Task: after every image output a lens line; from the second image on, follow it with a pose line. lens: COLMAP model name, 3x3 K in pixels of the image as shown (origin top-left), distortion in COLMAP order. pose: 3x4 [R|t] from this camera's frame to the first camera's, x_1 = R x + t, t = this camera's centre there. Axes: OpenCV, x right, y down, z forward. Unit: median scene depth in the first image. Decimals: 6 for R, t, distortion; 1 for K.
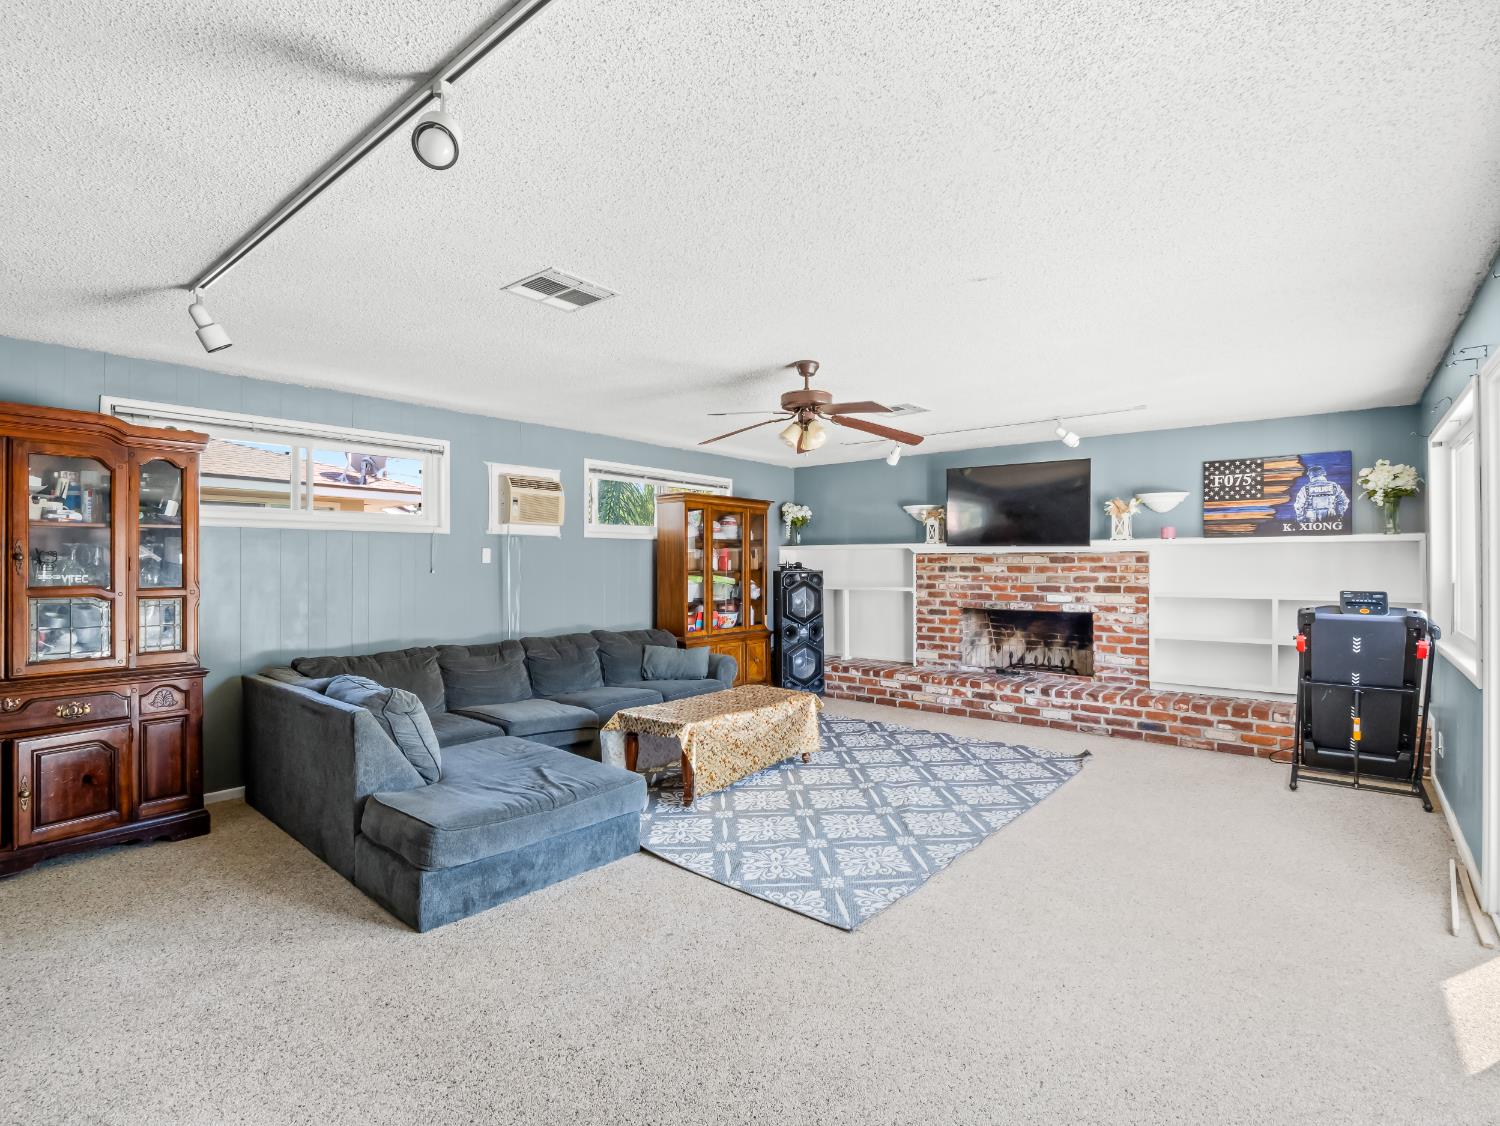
lens RADIAL K [[726.0, 0, 741.9], [0, 726.0, 562.7], [0, 0, 1]] dist [-0.004956, -0.001141]
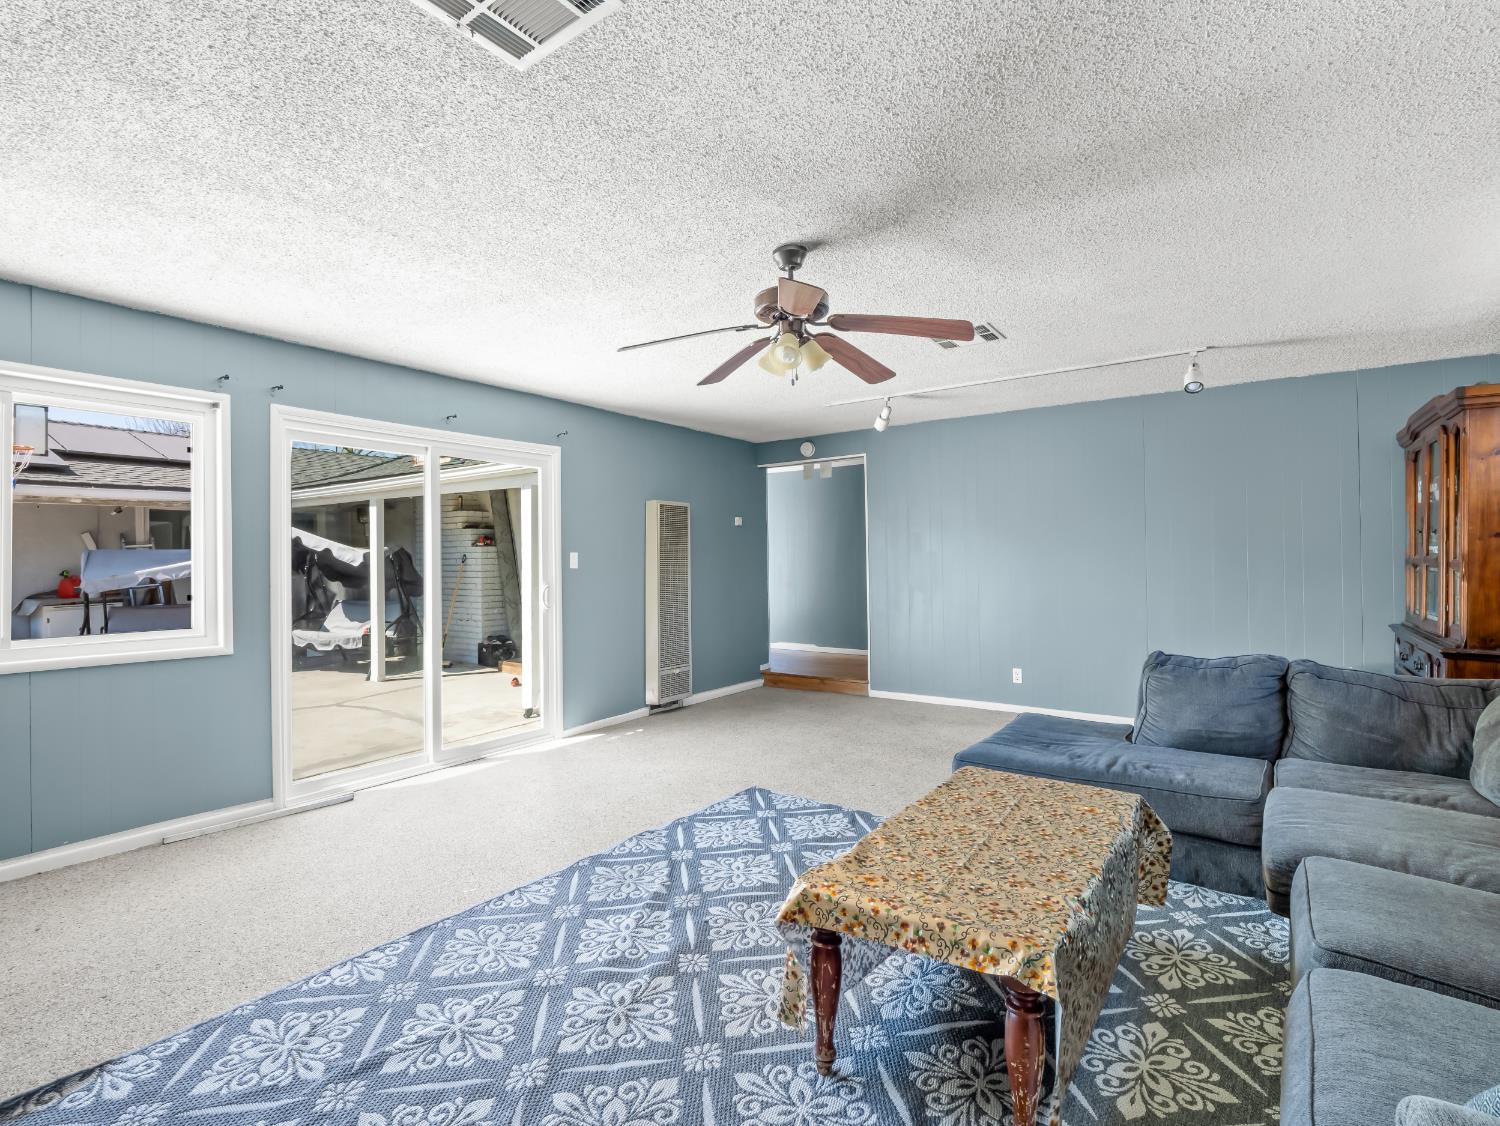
lens RADIAL K [[726.0, 0, 741.3], [0, 726.0, 568.3], [0, 0, 1]] dist [-0.013221, -0.000921]
pose [[-0.997596, 0.014275, -0.067818, 0.121286], [0.013885, 0.999884, 0.006223, 0.016177], [0.067899, 0.005267, -0.997678, 1.093473]]
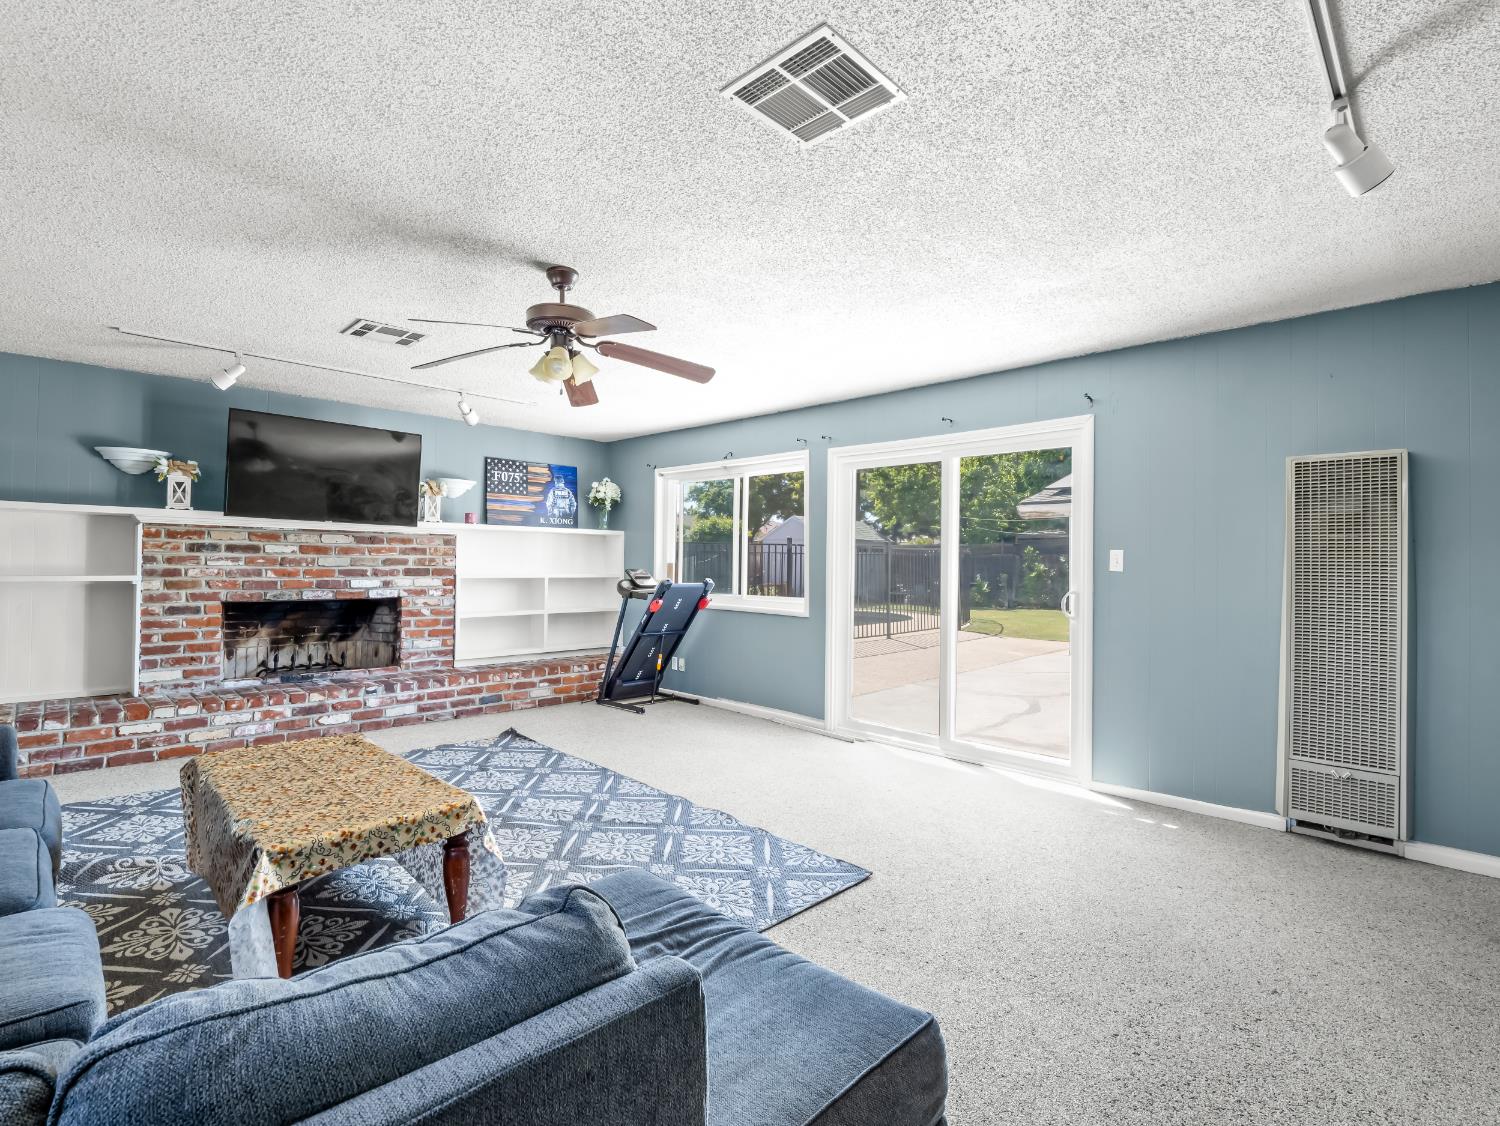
lens RADIAL K [[726.0, 0, 741.9], [0, 726.0, 562.7], [0, 0, 1]] dist [-0.004956, -0.001141]
pose [[0.093502, 0.001411, 0.995618, -0.417860], [-0.016370, 0.999866, 0.000121, 0.016772], [-0.995485, -0.016310, 0.093512, 0.478599]]
